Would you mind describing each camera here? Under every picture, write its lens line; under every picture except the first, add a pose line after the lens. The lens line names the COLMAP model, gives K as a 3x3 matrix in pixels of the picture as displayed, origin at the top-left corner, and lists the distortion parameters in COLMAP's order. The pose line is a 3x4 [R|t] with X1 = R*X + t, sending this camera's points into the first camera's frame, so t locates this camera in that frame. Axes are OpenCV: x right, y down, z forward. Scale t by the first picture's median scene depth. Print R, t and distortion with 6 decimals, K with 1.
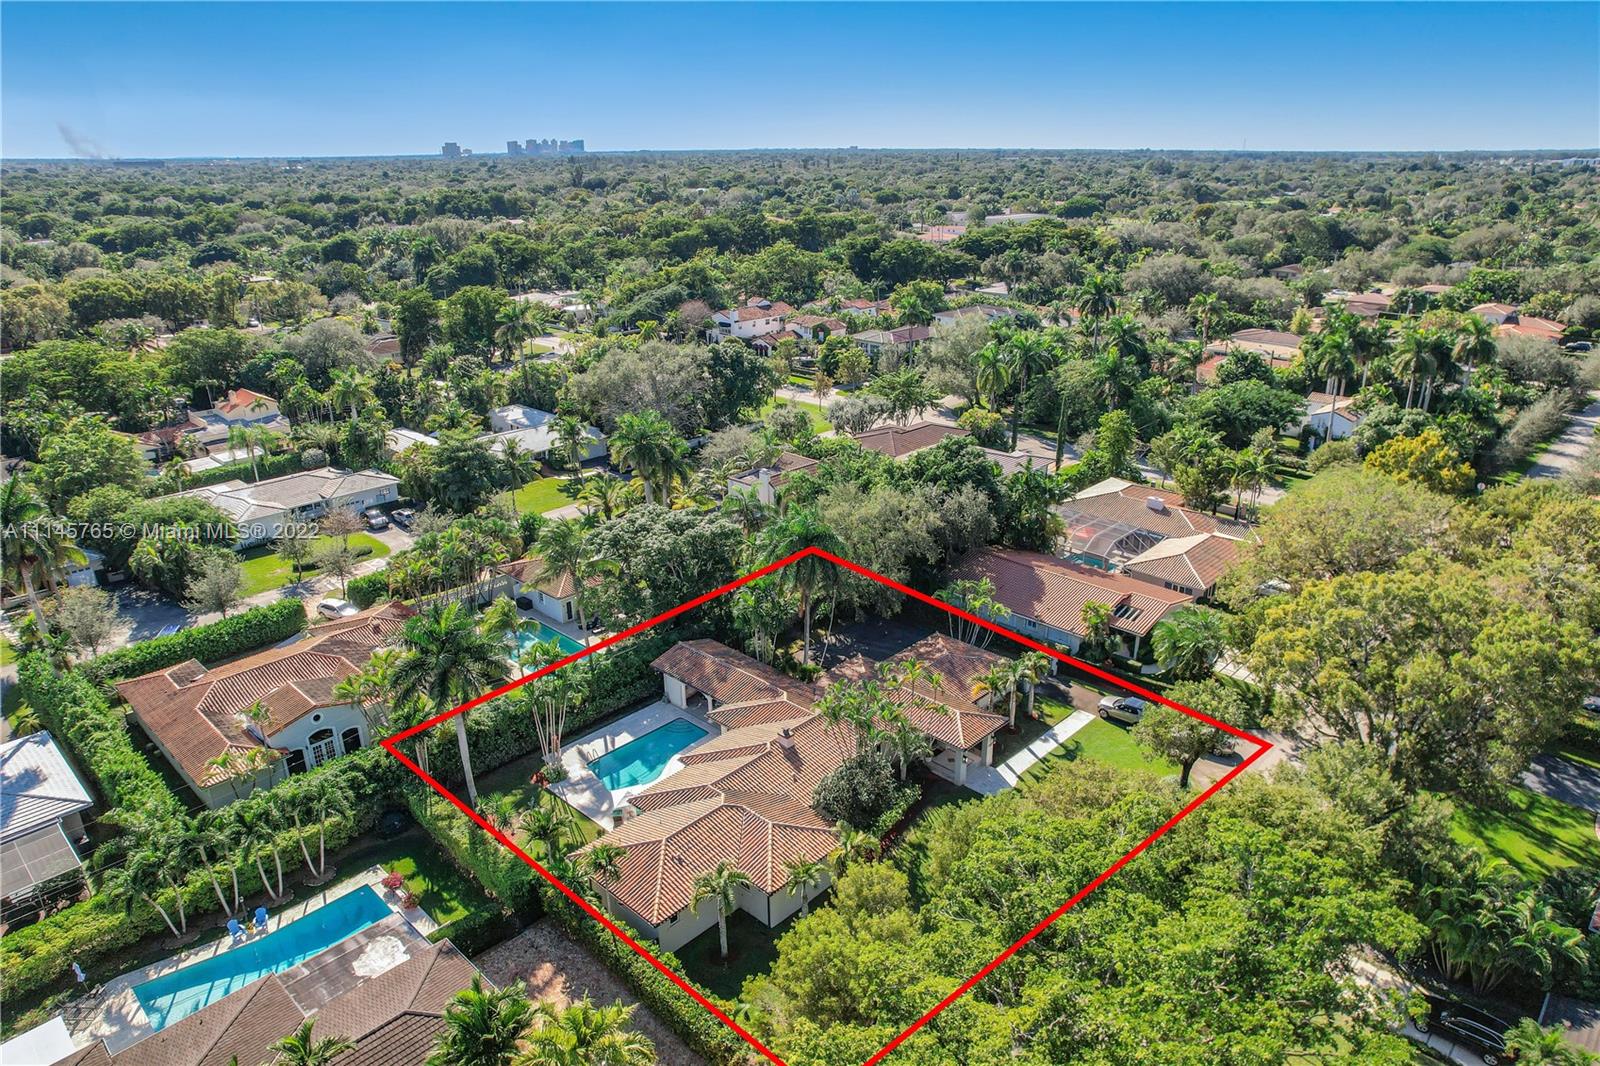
lens RADIAL K [[1035.6, 0, 813.2], [0, 1035.6, 531.5], [0, 0, 1]] dist [-0.031811, 0.003961]
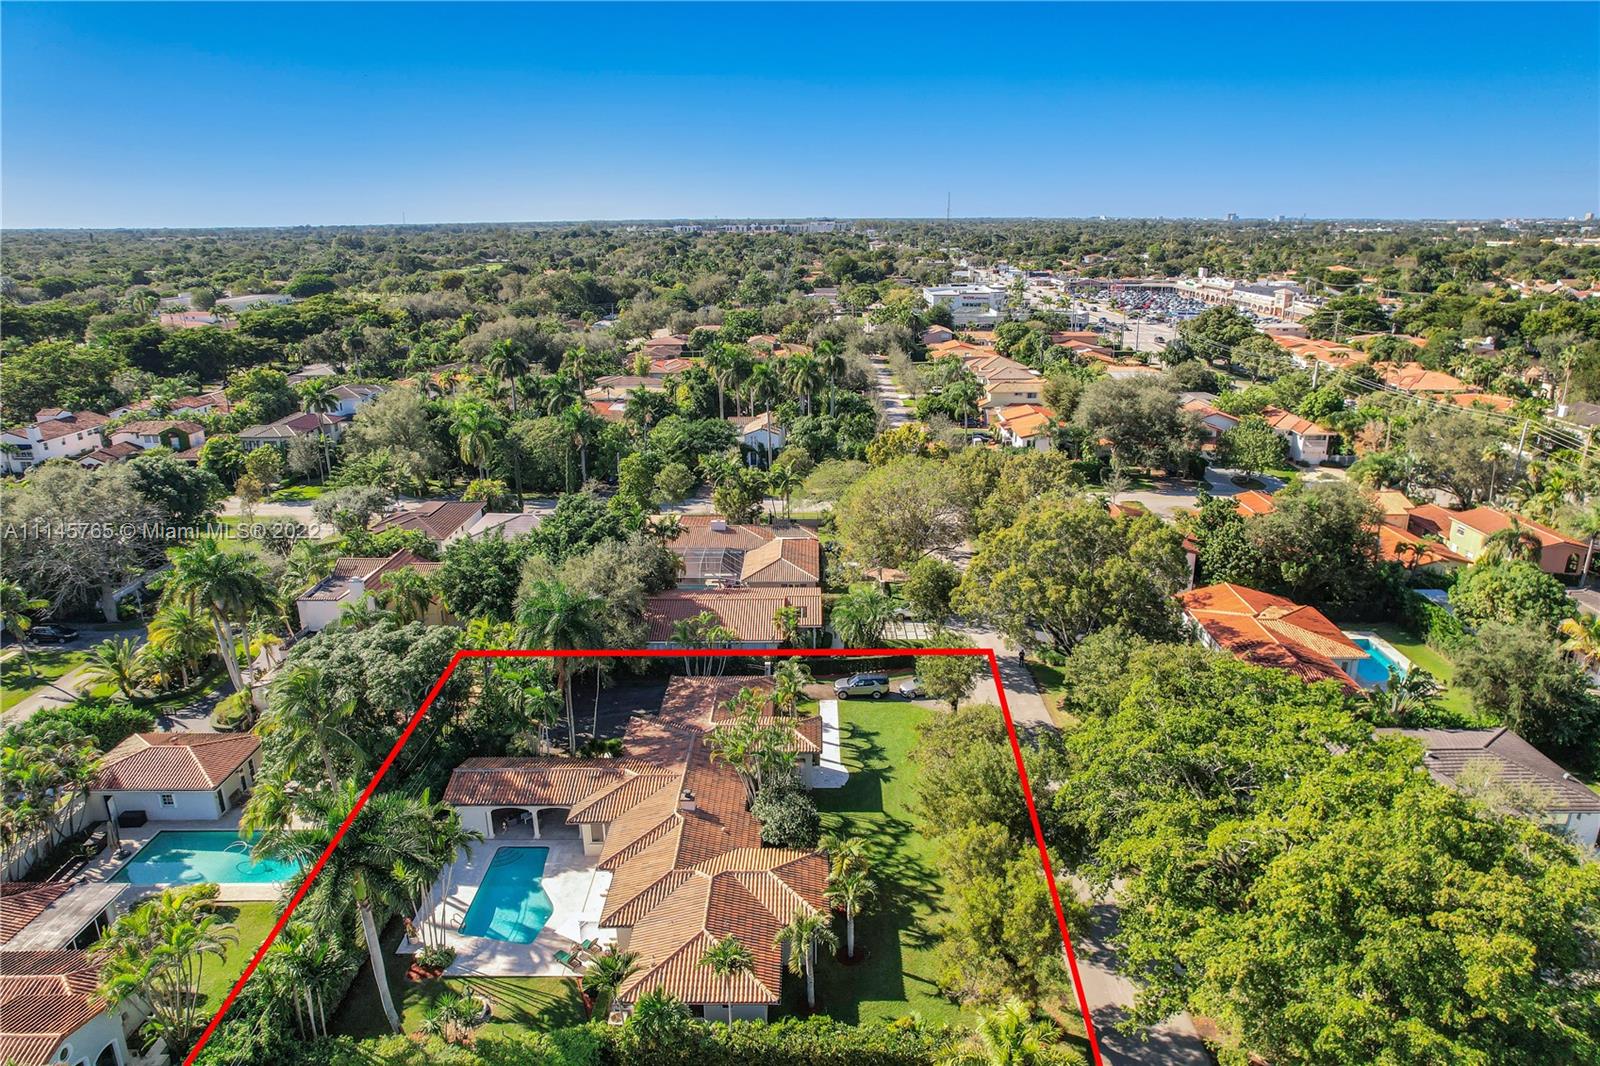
lens RADIAL K [[1030.8, 0, 816.8], [0, 1030.8, 551.9], [0, 0, 1]] dist [-0.067974, 0.066265]
pose [[0.726187, -0.217435, 0.652208, -0.428376], [0.246755, 0.967892, 0.047935, -0.035881], [-0.641689, 0.126126, 0.756523, 0.141255]]
